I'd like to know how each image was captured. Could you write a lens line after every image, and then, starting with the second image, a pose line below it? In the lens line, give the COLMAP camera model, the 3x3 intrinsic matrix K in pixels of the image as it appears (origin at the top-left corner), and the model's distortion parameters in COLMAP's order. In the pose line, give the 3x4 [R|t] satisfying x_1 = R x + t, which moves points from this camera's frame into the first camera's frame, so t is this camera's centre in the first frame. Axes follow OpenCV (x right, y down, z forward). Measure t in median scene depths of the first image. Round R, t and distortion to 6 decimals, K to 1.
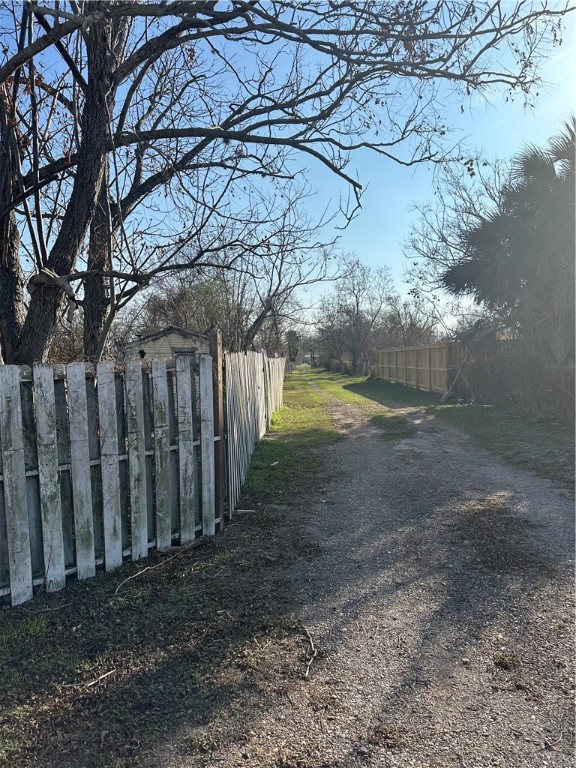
lens RADIAL K [[536.7, 0, 284.5], [0, 536.7, 384.2], [0, 0, 1]] dist [0.055565, -0.065722]
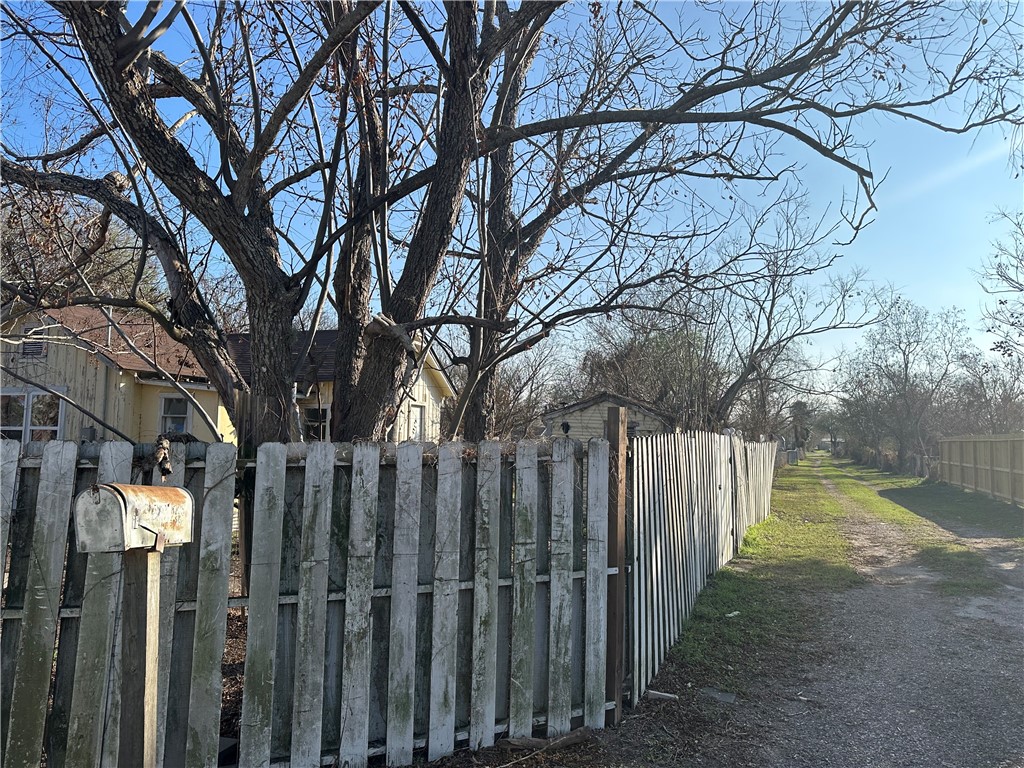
lens RADIAL K [[715.5, 0, 515.0], [0, 715.5, 379.0], [0, 0, 1]] dist [0.055565, -0.065722]
pose [[0.931789, 0.019482, -0.362478, 0.067025], [-0.064314, 0.991622, -0.112028, -0.020470], [0.357258, 0.127699, 0.925235, 0.134705]]
